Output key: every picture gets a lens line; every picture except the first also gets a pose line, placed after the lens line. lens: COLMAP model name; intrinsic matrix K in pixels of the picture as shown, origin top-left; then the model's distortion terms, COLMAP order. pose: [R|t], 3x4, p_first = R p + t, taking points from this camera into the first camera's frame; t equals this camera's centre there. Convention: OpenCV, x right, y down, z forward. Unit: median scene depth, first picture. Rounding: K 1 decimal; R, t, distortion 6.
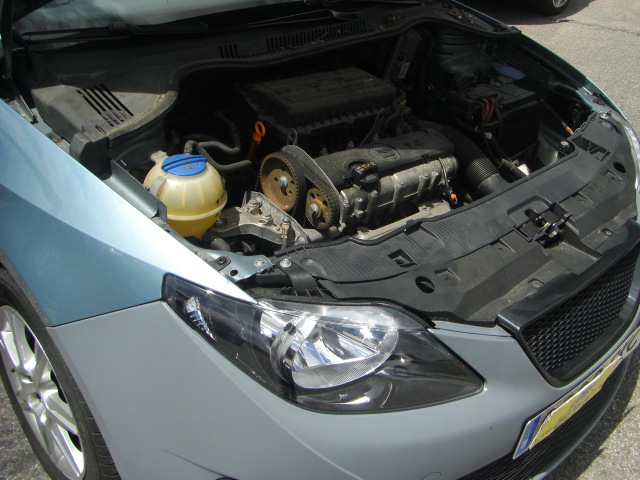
lens RADIAL K [[714.9, 0, 320.7], [0, 714.9, 241.3], [0, 0, 1]] dist [-0.143466, 0.000000]
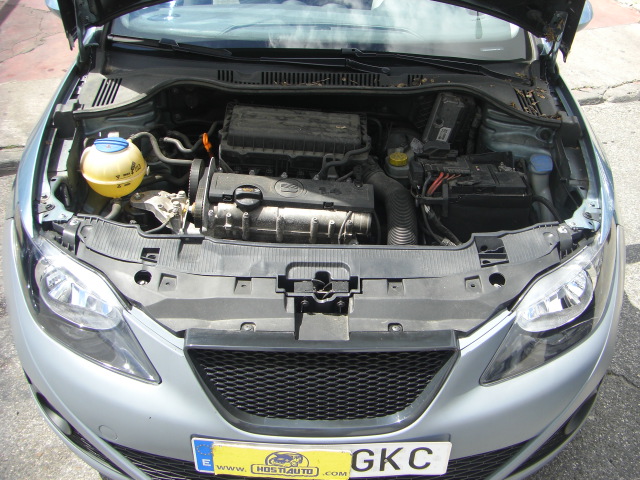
lens RADIAL K [[714.9, 0, 324.2], [0, 714.9, 235.9], [0, 0, 1]] dist [-0.143466, 0.000000]
pose [[0.725668, 0.311305, -0.613592, 0.815389], [-0.346465, 0.935806, 0.065031, -0.143406], [0.594447, 0.165397, 0.786941, 0.173001]]
